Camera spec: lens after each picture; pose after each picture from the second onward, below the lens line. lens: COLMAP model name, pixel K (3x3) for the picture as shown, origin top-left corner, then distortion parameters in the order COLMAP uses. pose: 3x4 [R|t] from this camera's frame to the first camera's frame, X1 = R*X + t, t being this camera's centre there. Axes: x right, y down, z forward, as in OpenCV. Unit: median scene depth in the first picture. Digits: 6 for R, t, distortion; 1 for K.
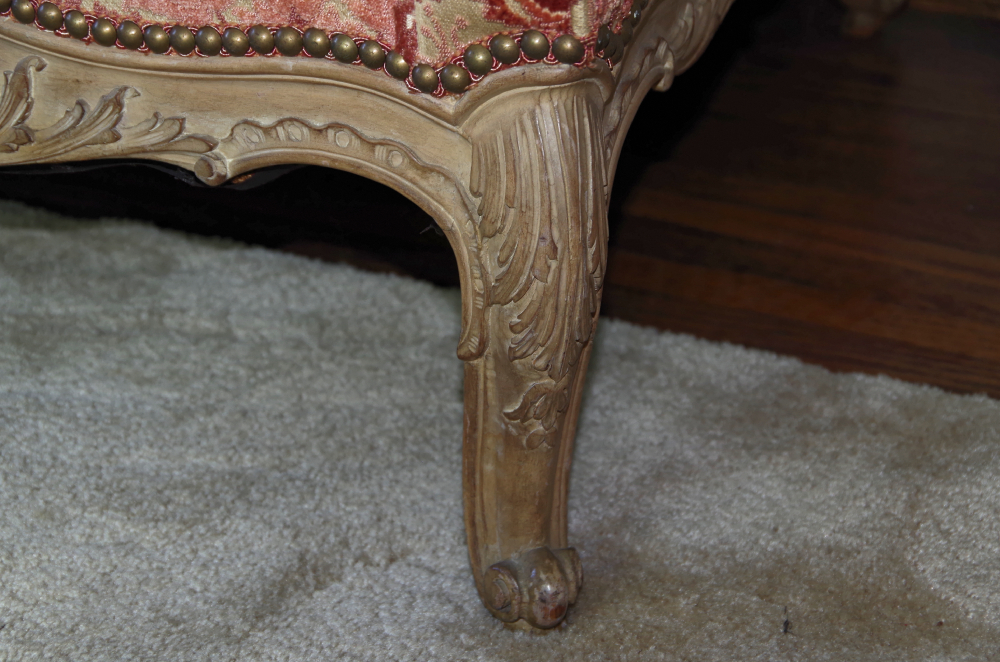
lens RADIAL K [[2225.3, 0, 498.0], [0, 2225.3, 337.9], [0, 0, 1]] dist [-0.033049, 0.000000]
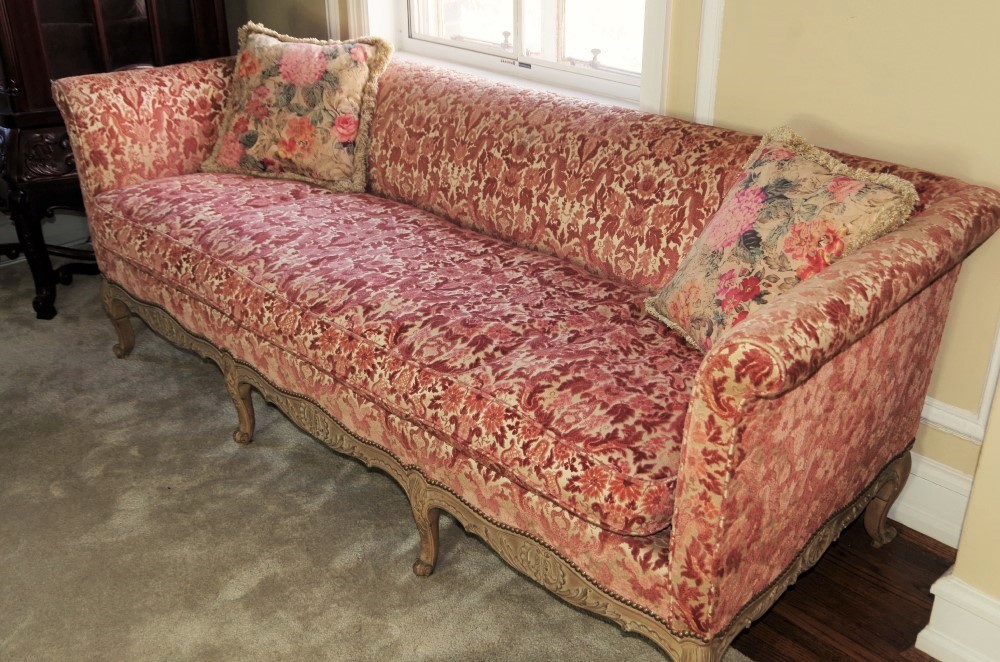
lens RADIAL K [[1021.6, 0, 507.9], [0, 1021.6, 352.7], [0, 0, 1]] dist [-0.018038, 0.000000]
pose [[0.923125, 0.170455, -0.344652, 0.222970], [-0.182211, 0.983258, -0.001747, -0.509822], [0.338584, 0.064412, 0.938729, -0.831248]]
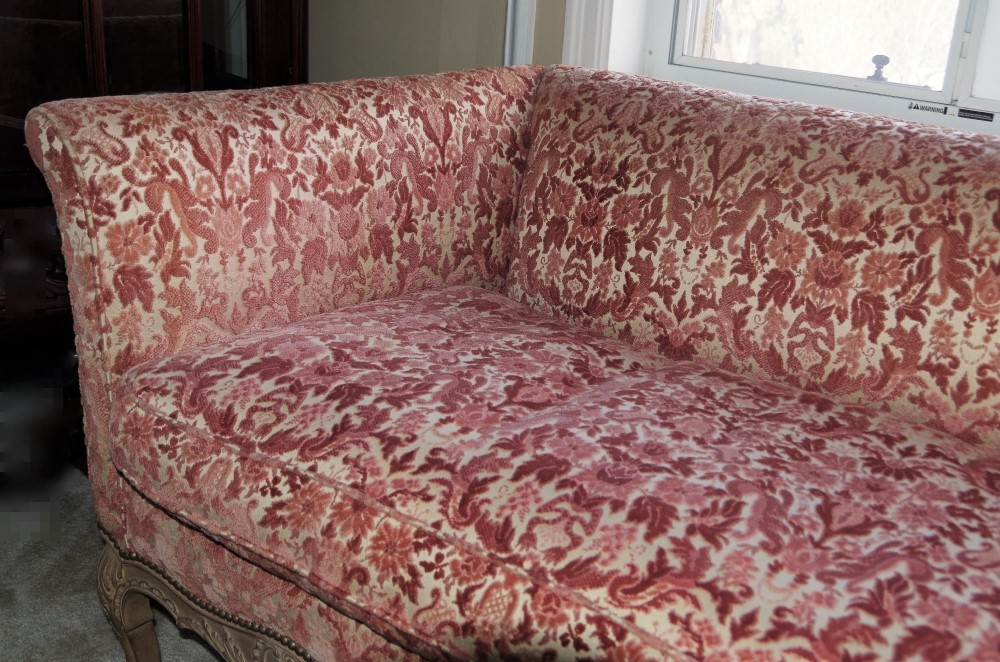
lens RADIAL K [[1101.6, 0, 501.6], [0, 1101.6, 353.6], [0, 0, 1]] dist [-0.031195, 0.000000]
pose [[0.959923, 0.144699, -0.240019, -1.157586], [-0.176000, 0.977713, -0.114461, -0.687424], [0.218107, 0.152117, 0.963997, 0.258555]]
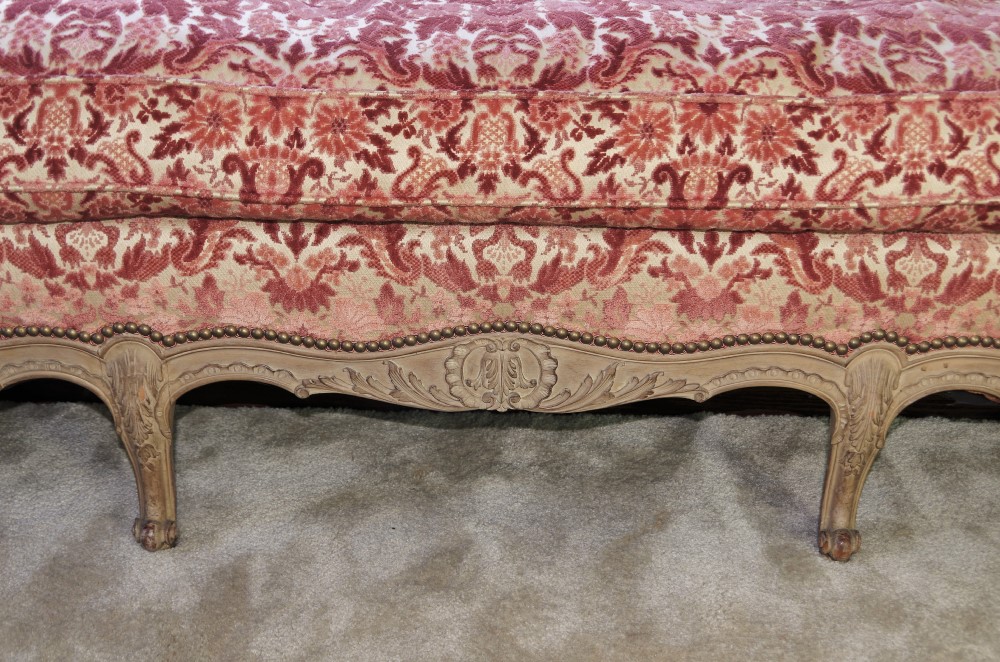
lens RADIAL K [[1226.3, 0, 498.7], [0, 1226.3, 356.6], [0, 0, 1]] dist [0.001280, 0.000000]
pose [[0.917800, -0.182268, 0.352734, -1.429981], [0.182377, 0.982667, 0.033236, -0.333715], [-0.352677, 0.033827, 0.935133, 0.090143]]
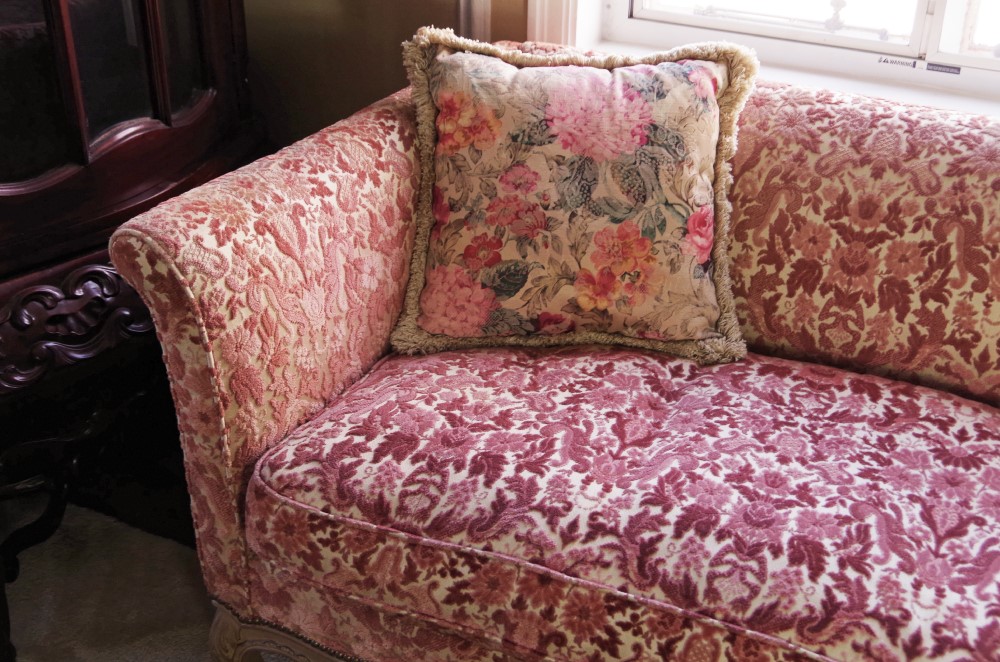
lens RADIAL K [[1226.3, 0, 494.2], [0, 1226.3, 352.9], [0, 0, 1]] dist [0.001280, 0.000000]
pose [[0.998269, 0.031104, -0.049915, -1.532381], [-0.029618, 0.999103, 0.030251, -0.936910], [0.050811, -0.028720, 0.998295, -0.076233]]
